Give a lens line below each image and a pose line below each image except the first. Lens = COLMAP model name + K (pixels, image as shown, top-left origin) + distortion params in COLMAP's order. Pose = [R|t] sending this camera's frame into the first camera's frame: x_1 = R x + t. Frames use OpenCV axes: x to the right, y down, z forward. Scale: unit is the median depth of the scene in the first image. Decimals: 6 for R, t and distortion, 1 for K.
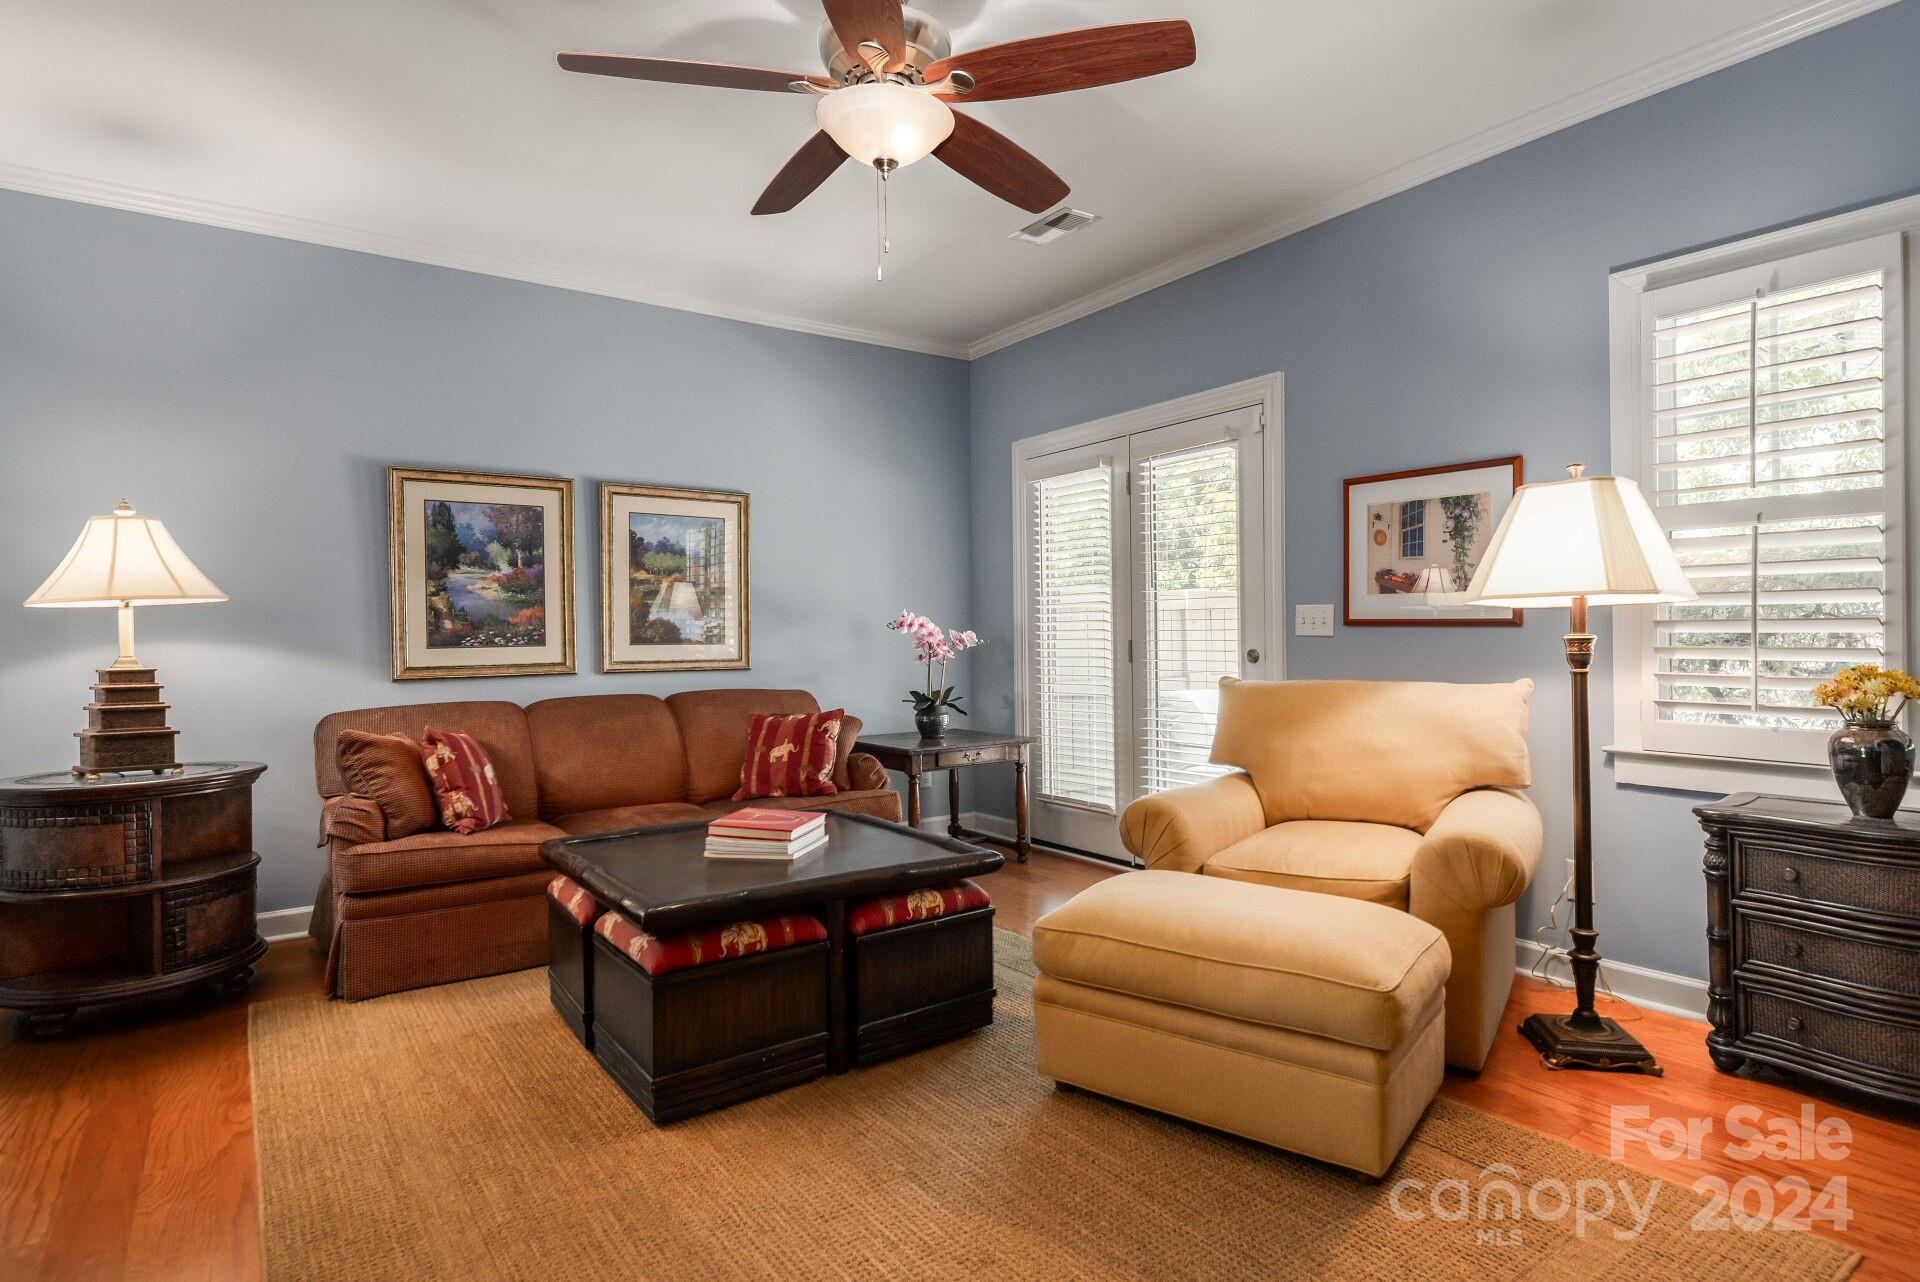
lens RADIAL K [[1012.1, 0, 959.7], [0, 1012.1, 639.9], [0, 0, 1]] dist [-0.000049, -0.002659]
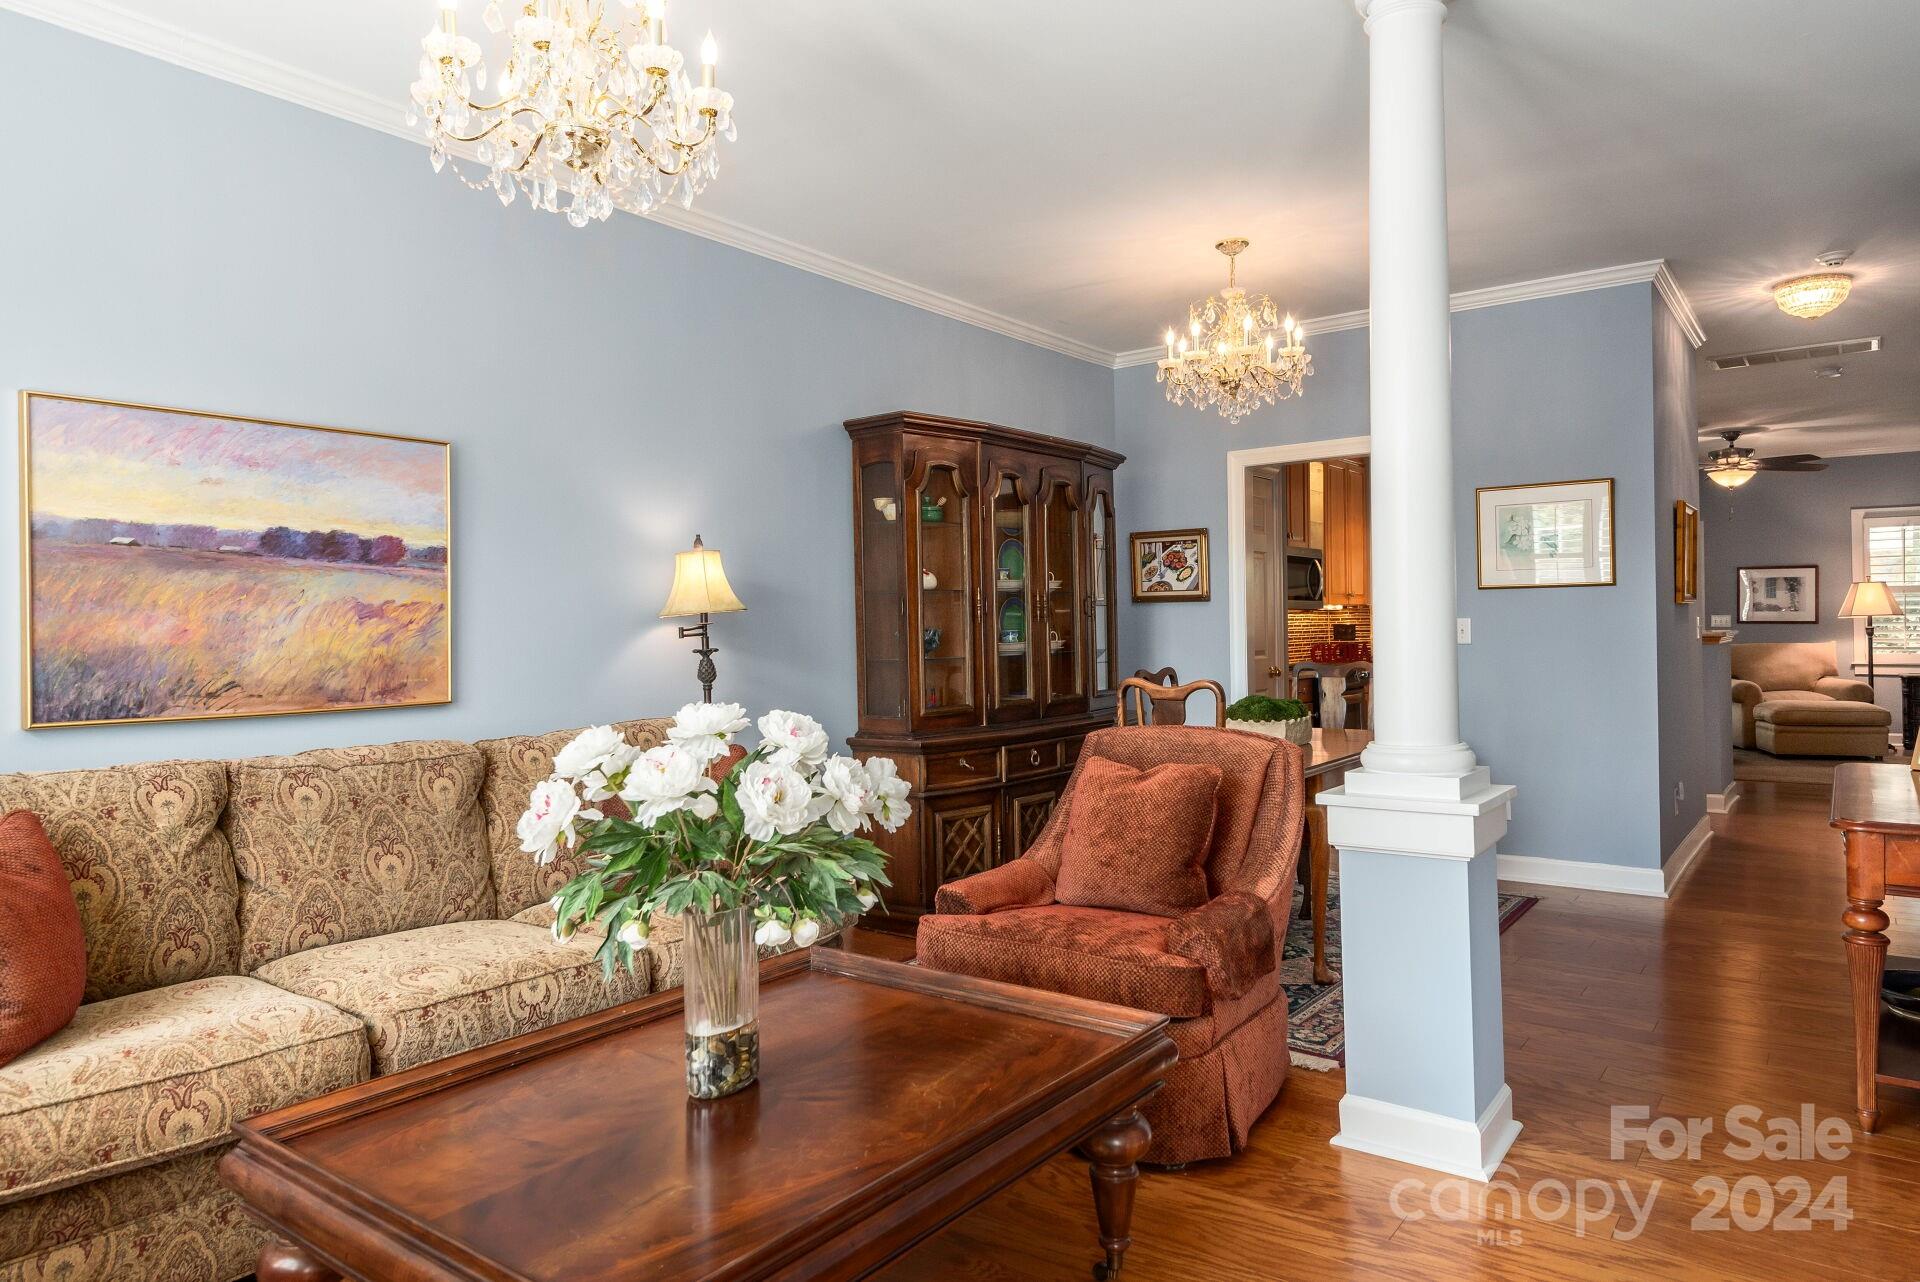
lens RADIAL K [[1180.2, 0, 971.8], [0, 1180.2, 635.4], [0, 0, 1]] dist [-0.002321, -0.004621]
pose [[0.952919, -0.012149, 0.302981, -3.032077], [0.012296, 0.999923, 0.001422, -0.015161], [-0.302975, 0.002371, 0.952996, -1.621313]]
